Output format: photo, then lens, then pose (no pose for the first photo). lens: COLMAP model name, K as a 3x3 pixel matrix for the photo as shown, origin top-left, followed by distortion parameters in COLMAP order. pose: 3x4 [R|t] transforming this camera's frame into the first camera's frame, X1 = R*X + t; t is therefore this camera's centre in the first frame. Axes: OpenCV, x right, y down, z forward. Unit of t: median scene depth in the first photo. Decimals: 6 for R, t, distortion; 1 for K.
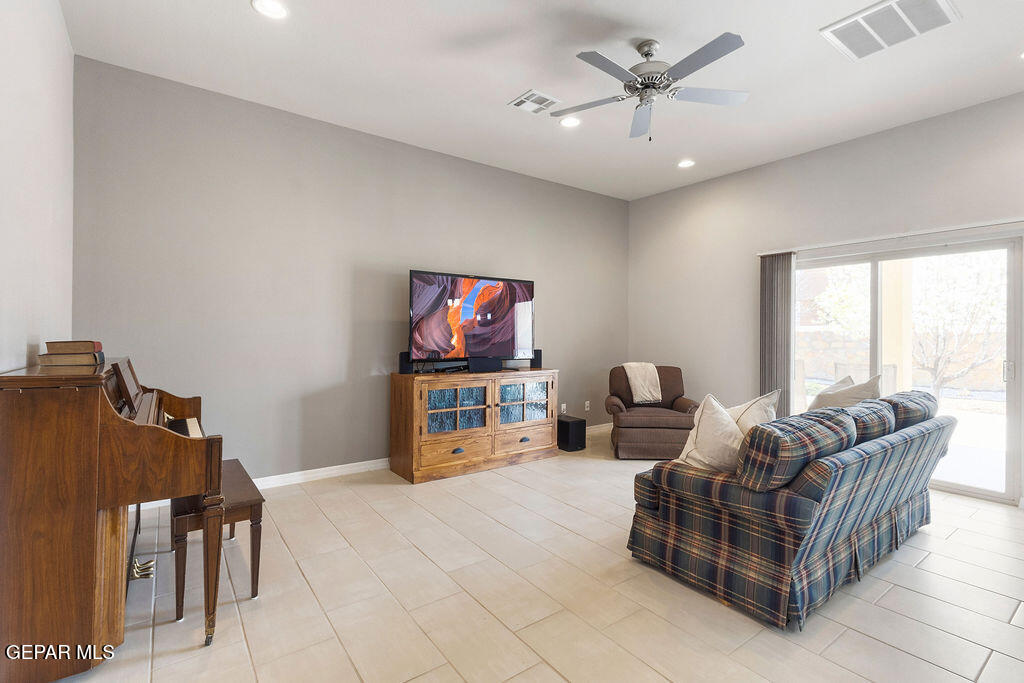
lens RADIAL K [[470.5, 0, 514.1], [0, 470.5, 335.6], [0, 0, 1]] dist [0.019940, 0.000162]
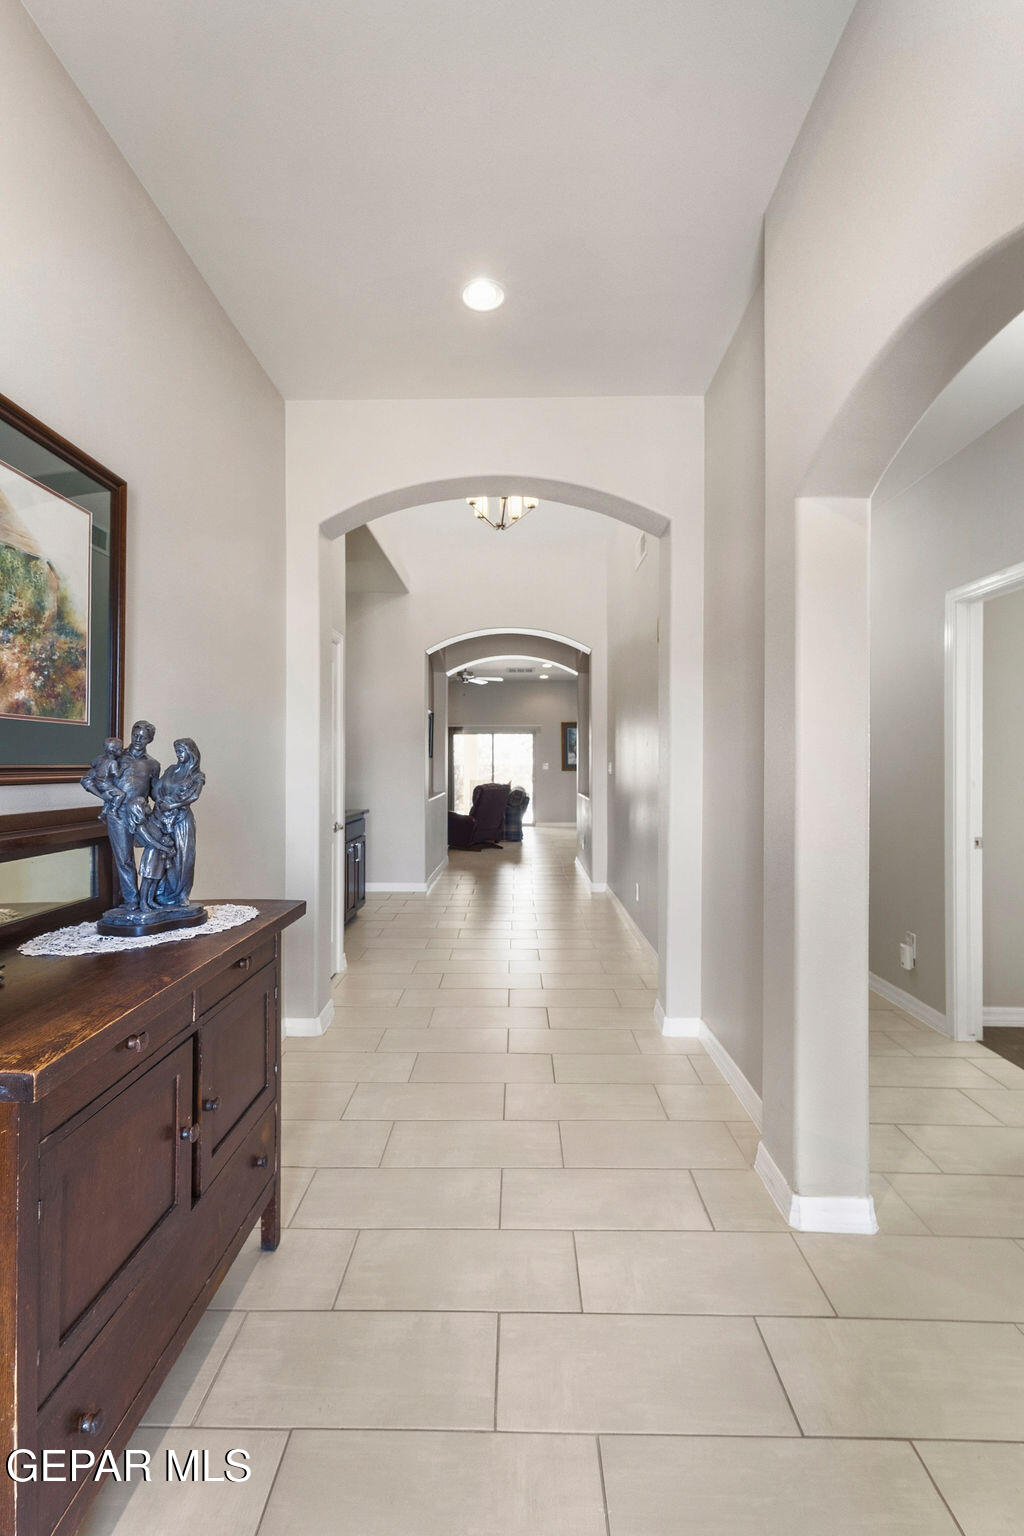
lens RADIAL K [[705.8, 0, 512.0], [0, 705.8, 768.0], [0, 0, 1]] dist [0.019940, 0.000162]
pose [[0.608453, -0.008956, 0.793539, -2.205567], [0.004988, 0.999960, 0.007462, -0.016809], [-0.793574, -0.000583, 0.608474, -1.343007]]
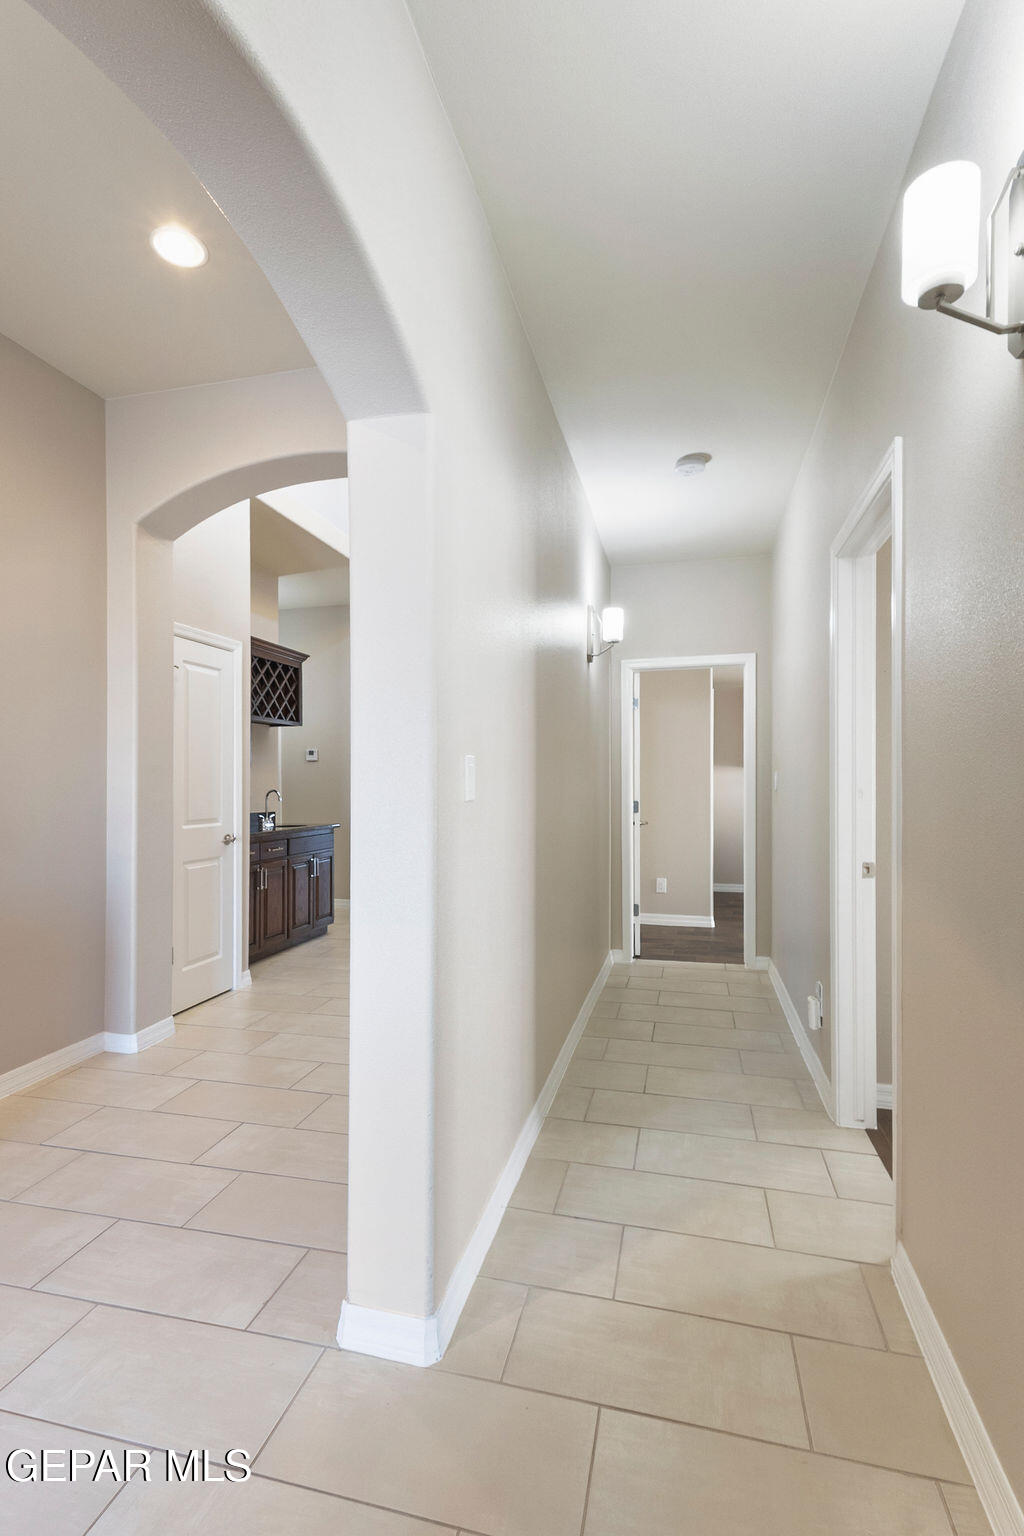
lens RADIAL K [[729.3, 0, 504.0], [0, 729.3, 787.7], [0, 0, 1]] dist [0.001612, 0.000109]
pose [[0.771091, -0.005599, 0.636701, -1.887593], [0.004539, 0.999984, 0.003297, 0.002682], [-0.636709, 0.000348, 0.771104, -1.556020]]
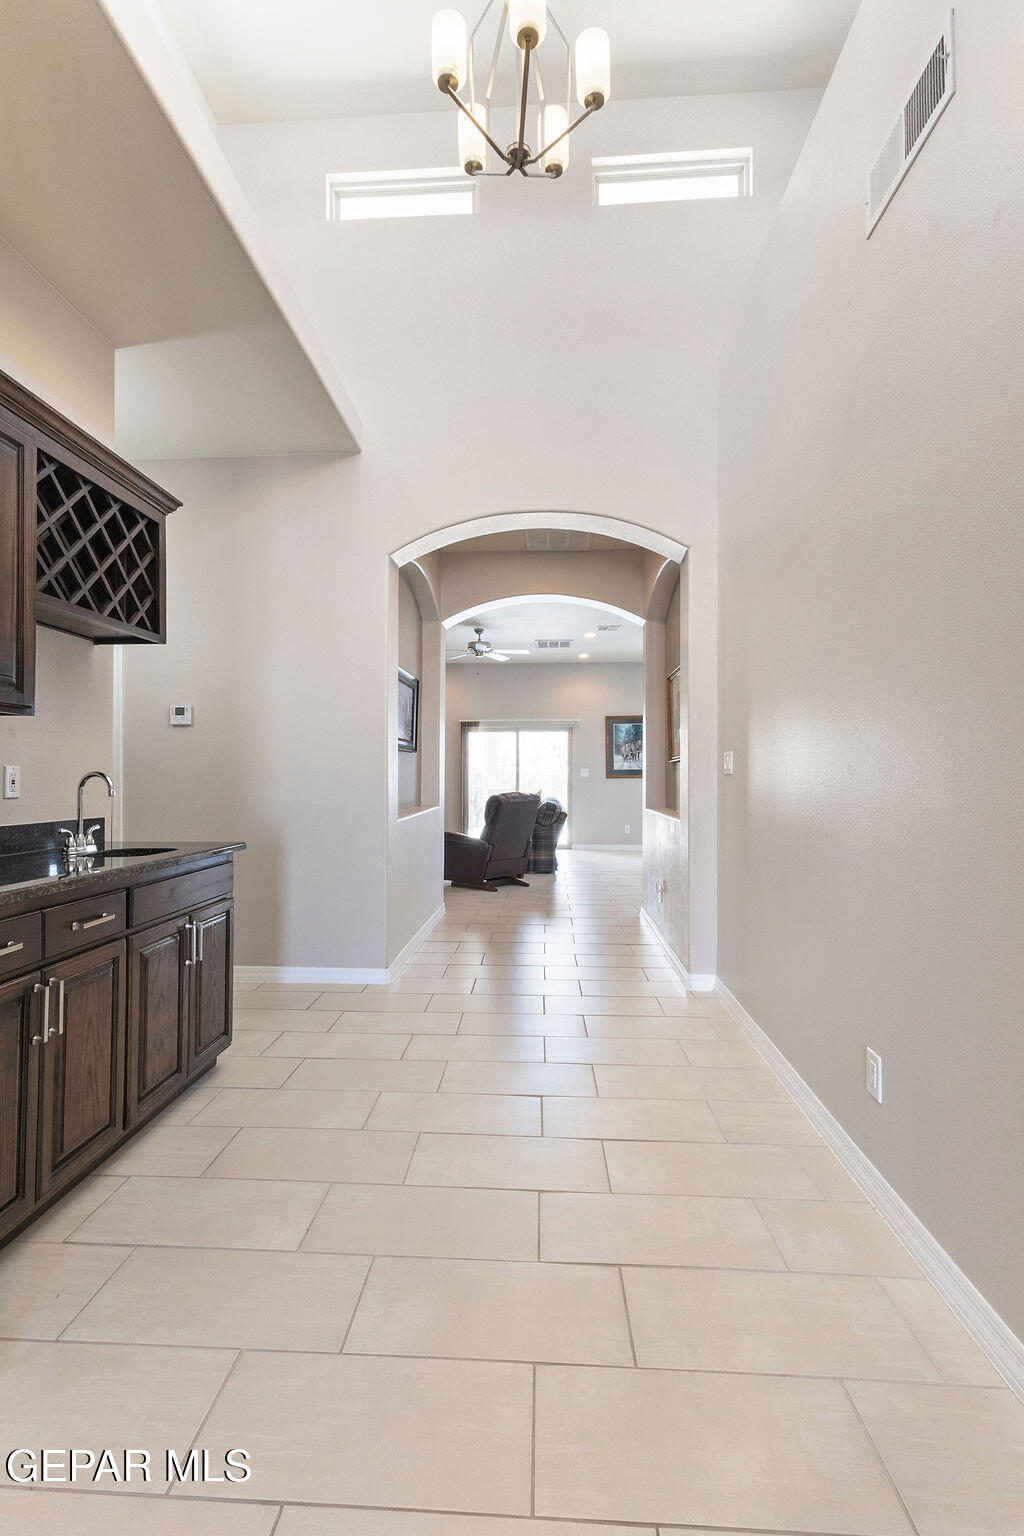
lens RADIAL K [[720.5, 0, 512.0], [0, 720.5, 768.0], [0, 0, 1]] dist [0.008152, -0.000603]
pose [[0.640359, 0.005897, 0.768053, -1.583858], [0.002166, 0.999953, -0.009484, 0.012868], [-0.768073, 0.007736, 0.640316, -0.863171]]
